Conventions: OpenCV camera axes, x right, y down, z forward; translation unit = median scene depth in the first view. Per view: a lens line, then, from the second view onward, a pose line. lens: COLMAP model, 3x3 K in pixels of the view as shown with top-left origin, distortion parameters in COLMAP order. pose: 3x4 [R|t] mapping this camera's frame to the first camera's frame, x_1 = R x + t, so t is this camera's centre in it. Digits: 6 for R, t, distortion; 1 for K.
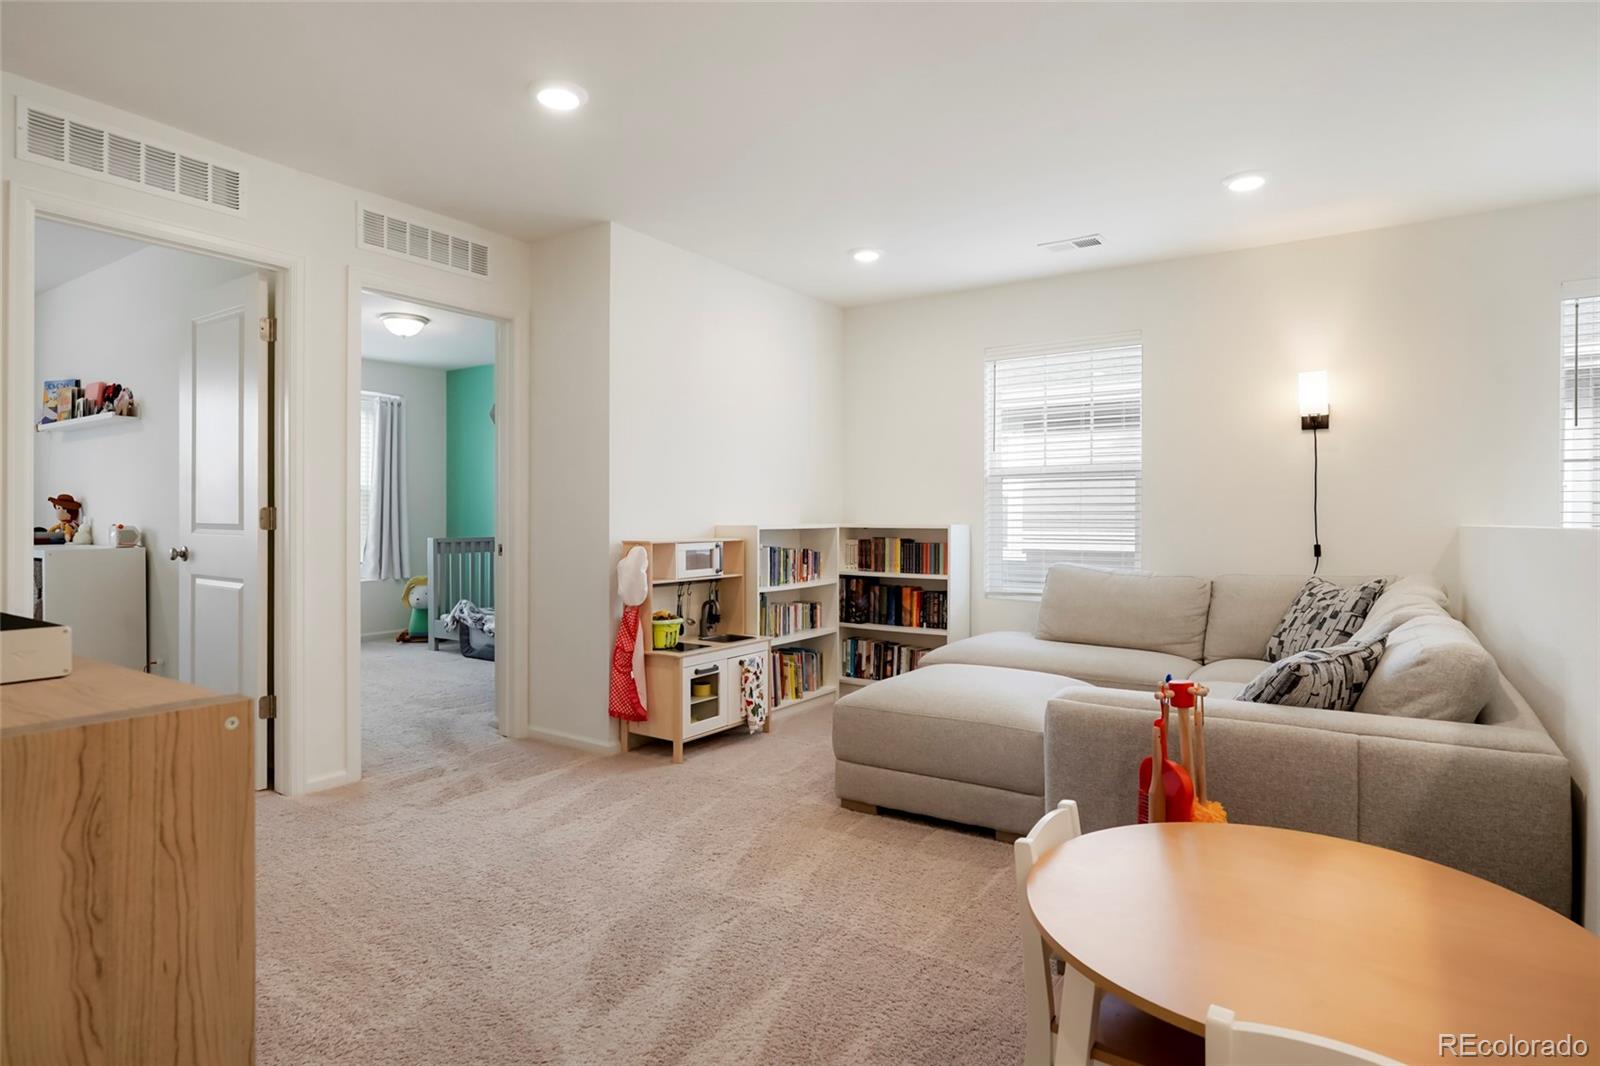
lens RADIAL K [[863.7, 0, 798.4], [0, 863.7, 524.8], [0, 0, 1]] dist [-0.002083, -0.000105]
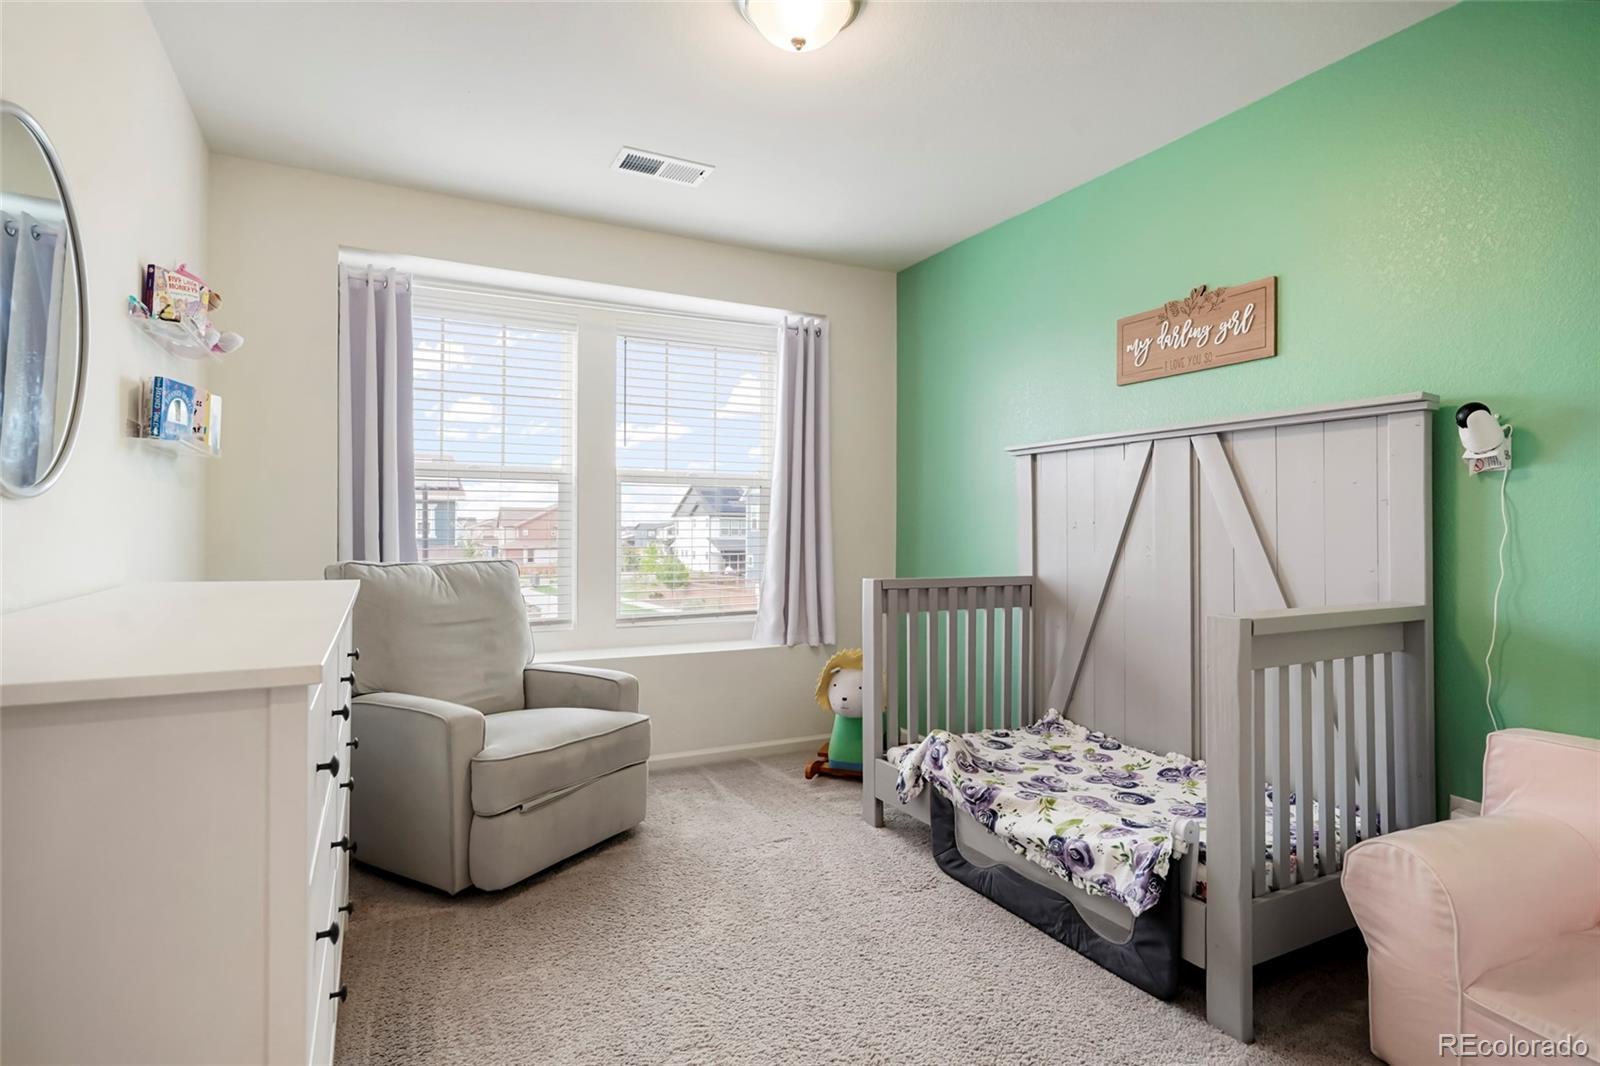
lens RADIAL K [[808.1, 0, 798.4], [0, 808.1, 531.3], [0, 0, 1]] dist [-0.005643, 0.000343]
pose [[0.880428, -0.002507, -0.474172, -0.244482], [-0.003207, 0.999932, -0.011243, -0.004924], [0.474168, 0.011419, 0.880360, 0.579172]]
